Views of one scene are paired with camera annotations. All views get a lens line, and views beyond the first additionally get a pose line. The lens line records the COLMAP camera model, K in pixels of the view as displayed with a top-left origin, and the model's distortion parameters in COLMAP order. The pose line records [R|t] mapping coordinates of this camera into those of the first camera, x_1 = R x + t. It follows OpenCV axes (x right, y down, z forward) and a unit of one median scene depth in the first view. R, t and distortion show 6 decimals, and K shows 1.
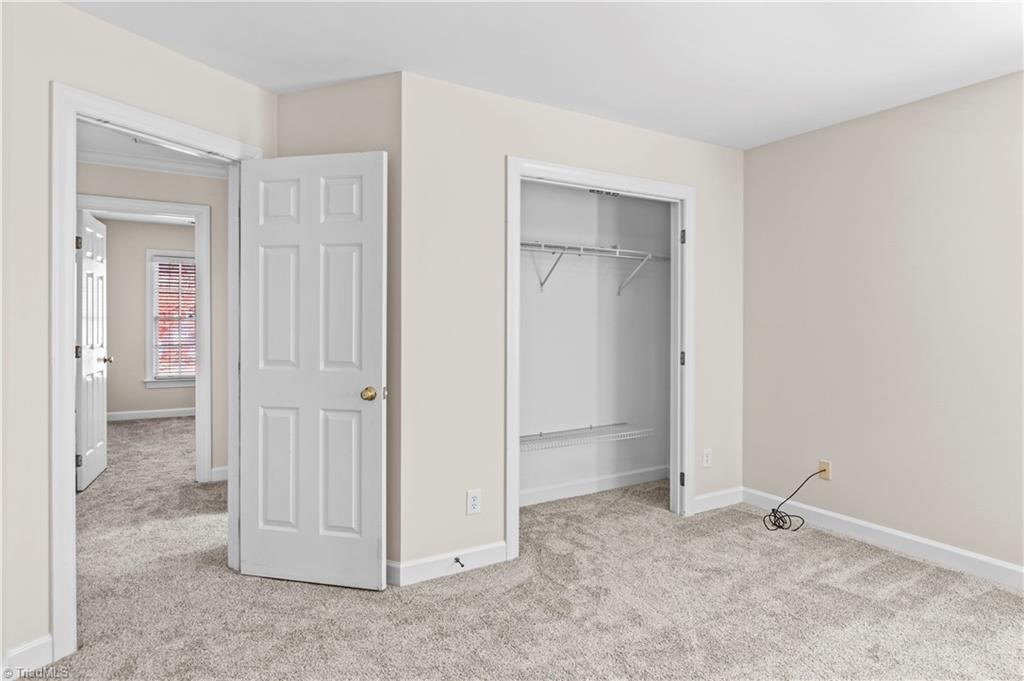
lens RADIAL K [[579.0, 0, 514.4], [0, 579.0, 335.3], [0, 0, 1]] dist [0.001621, 0.001495]
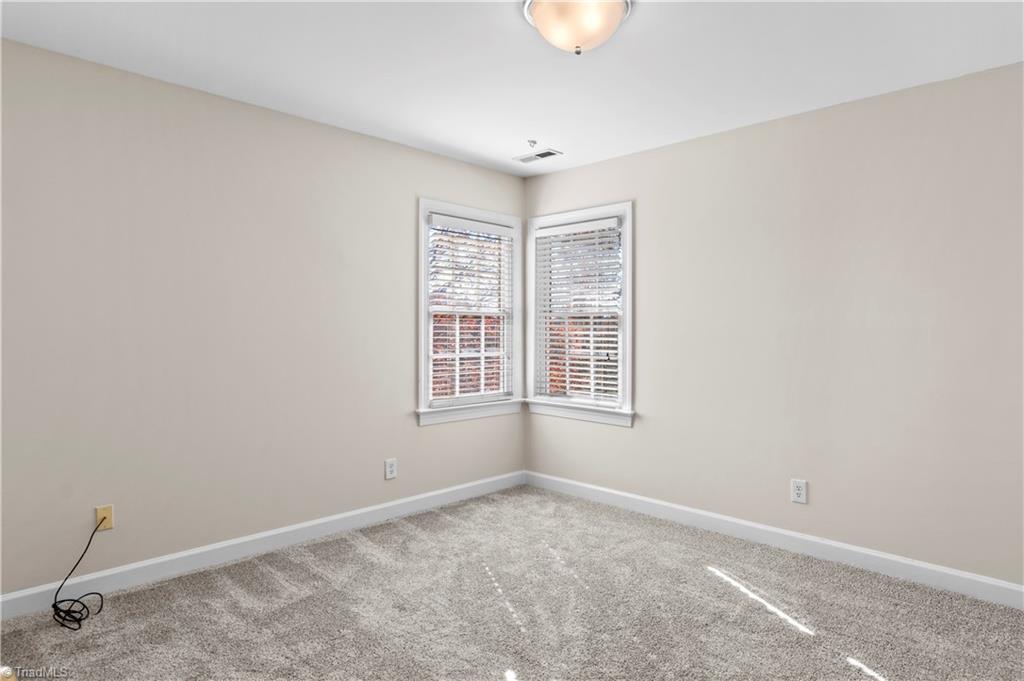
lens RADIAL K [[579.0, 0, 511.5], [0, 579.0, 333.5], [0, 0, 1]] dist [0.001621, 0.001495]
pose [[-0.280735, 0.006257, 0.959765, -0.451622], [0.007363, 0.999963, -0.004365, -0.011263], [-0.959757, 0.005841, -0.280770, 0.854028]]
